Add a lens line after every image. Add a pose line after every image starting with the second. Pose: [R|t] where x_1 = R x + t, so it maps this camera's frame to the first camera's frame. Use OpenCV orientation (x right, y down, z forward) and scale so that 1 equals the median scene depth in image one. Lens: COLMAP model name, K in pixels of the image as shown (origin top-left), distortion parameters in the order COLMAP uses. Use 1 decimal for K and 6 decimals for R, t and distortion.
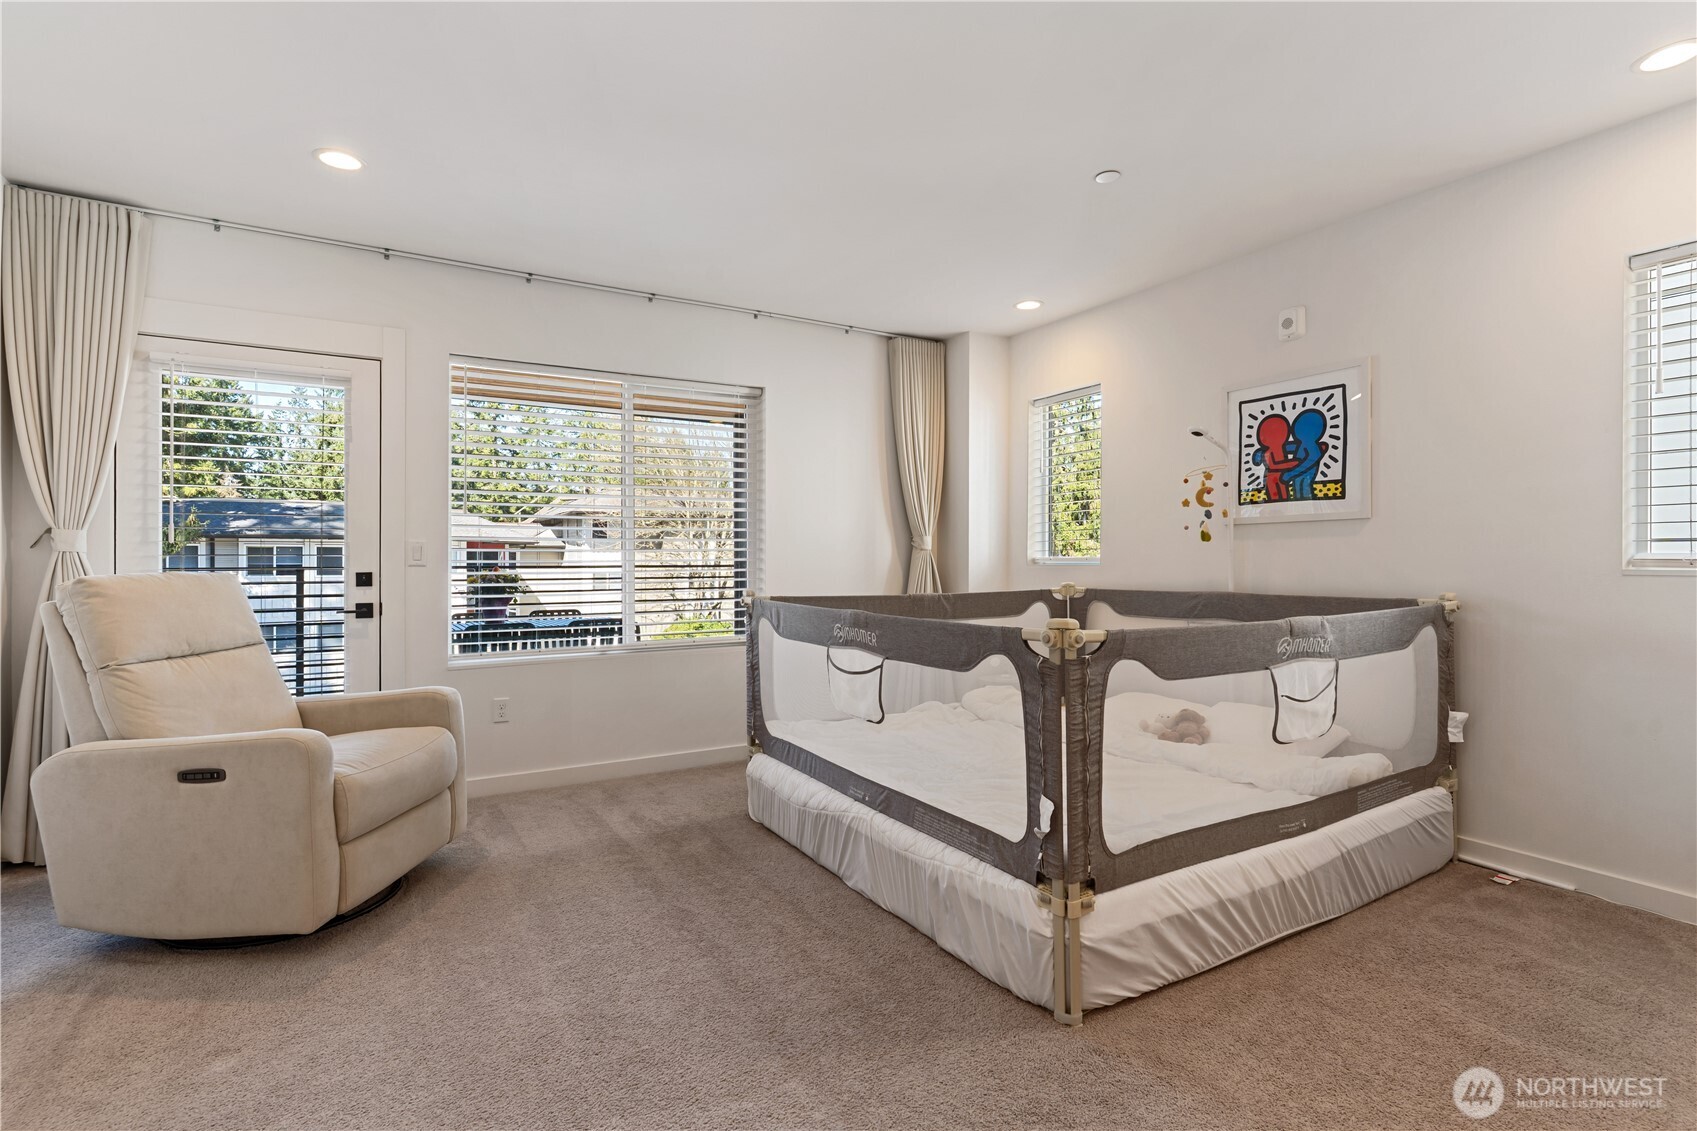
lens RADIAL K [[803.7, 0, 848.3], [0, 803.7, 560.2], [0, 0, 1]] dist [0.000464, -0.000392]
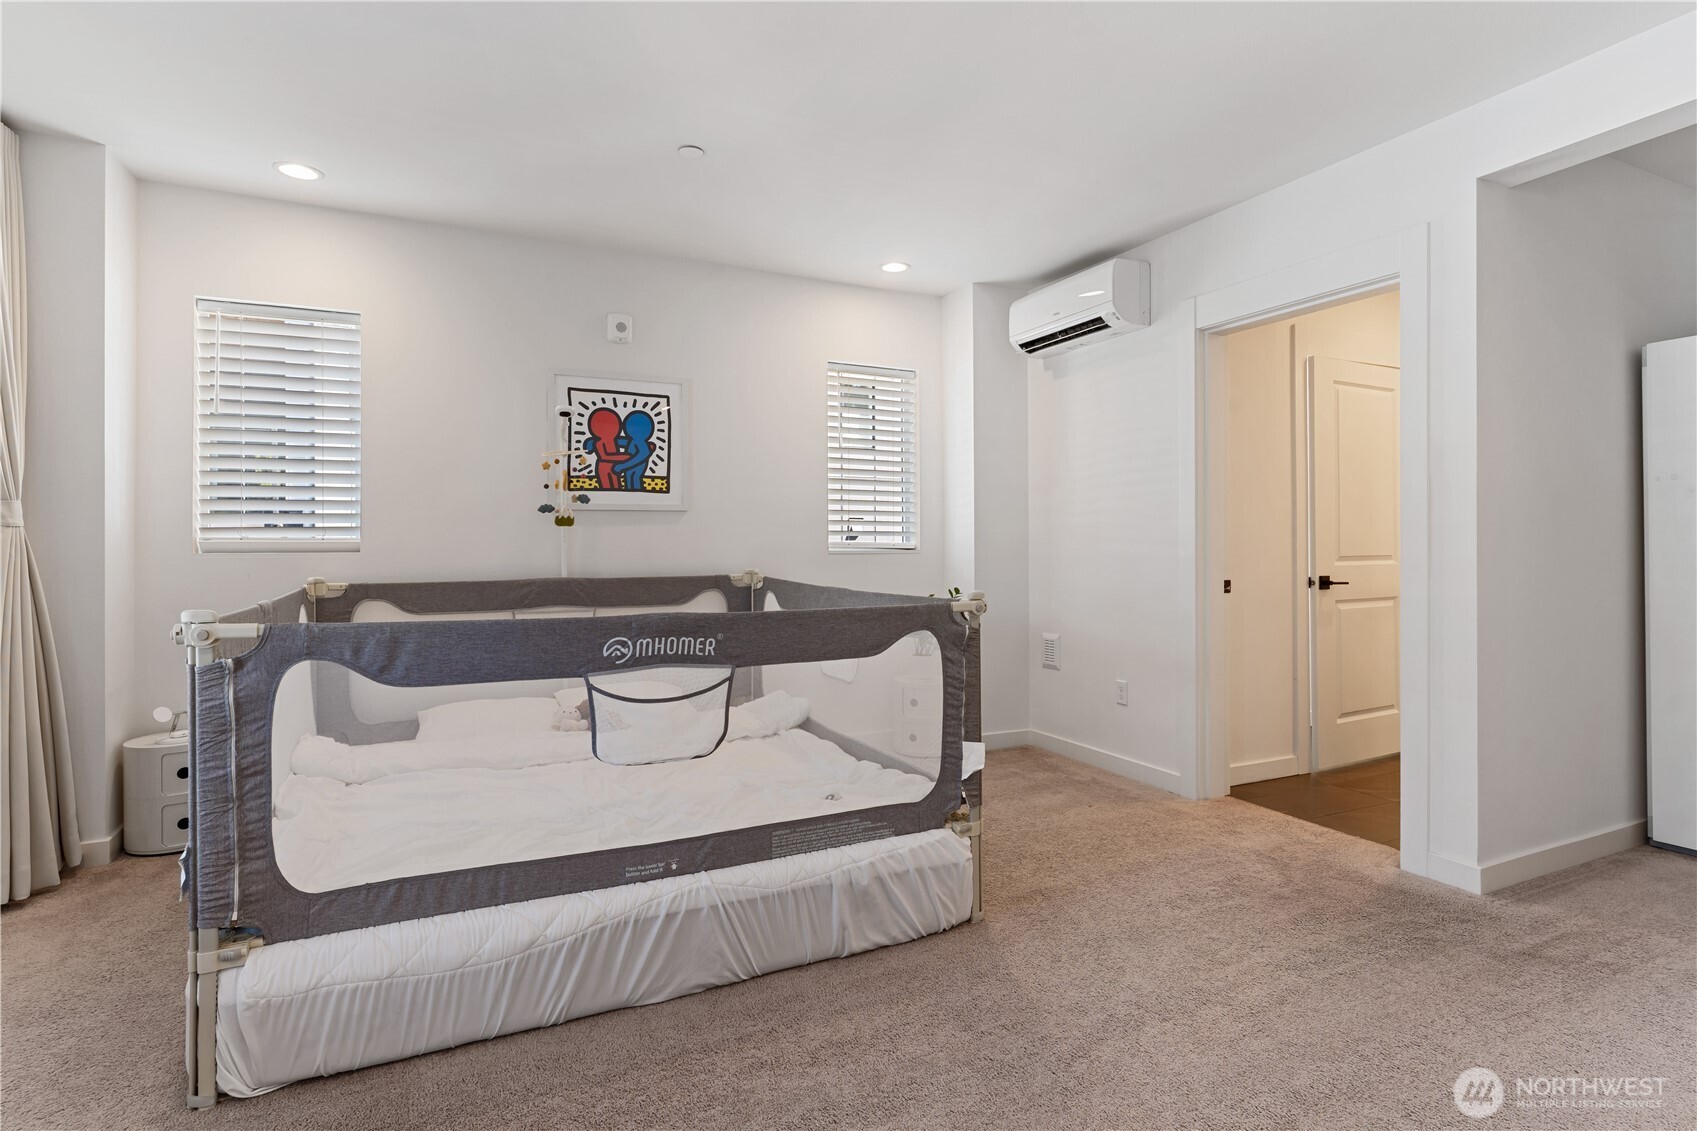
lens RADIAL K [[847.1, 0, 841.3], [0, 847.1, 556.1], [0, 0, 1]] dist [-0.000637, 0.000554]
pose [[0.089087, -0.011657, 0.995956, -0.585704], [0.004170, 0.999927, 0.011331, 0.002749], [-0.996015, 0.003144, 0.089129, 0.620361]]
